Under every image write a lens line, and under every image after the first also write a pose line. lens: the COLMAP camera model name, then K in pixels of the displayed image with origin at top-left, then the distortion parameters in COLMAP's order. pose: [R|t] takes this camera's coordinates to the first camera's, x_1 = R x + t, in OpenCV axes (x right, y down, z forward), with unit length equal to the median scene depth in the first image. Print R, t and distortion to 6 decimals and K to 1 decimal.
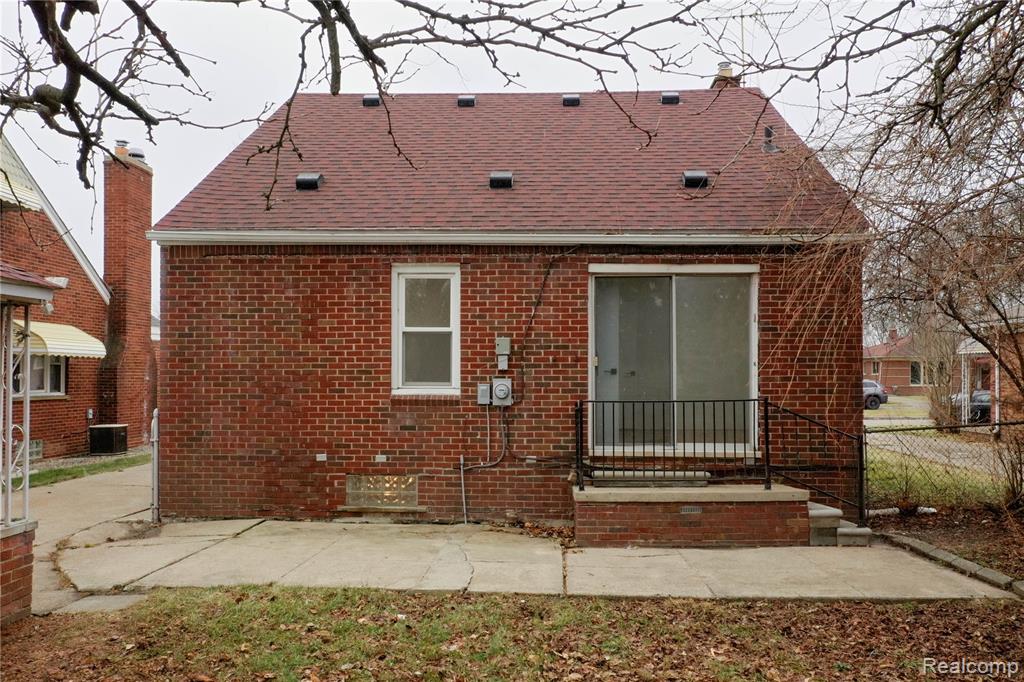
lens RADIAL K [[813.3, 0, 520.8], [0, 813.3, 355.4], [0, 0, 1]] dist [-0.003412, 0.004911]
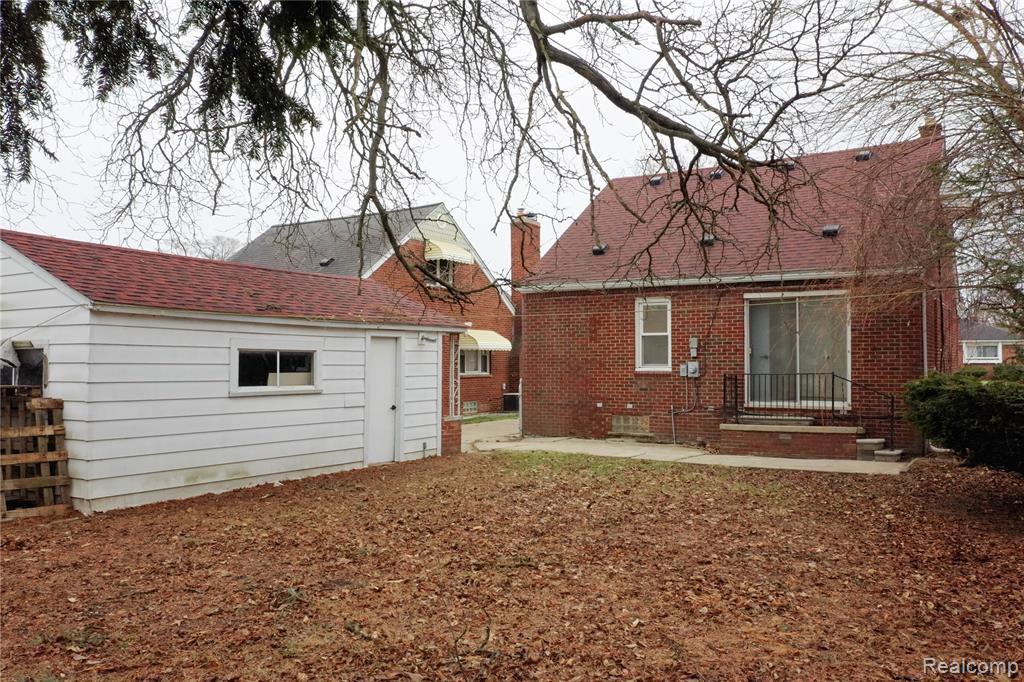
lens RADIAL K [[816.4, 0, 509.4], [0, 816.4, 301.3], [0, 0, 1]] dist [-0.002545, 0.000790]
pose [[0.872459, -0.041231, -0.486945, 0.486949], [0.016575, 0.998358, -0.054836, -0.011333], [0.488406, 0.039771, 0.871710, -0.721532]]
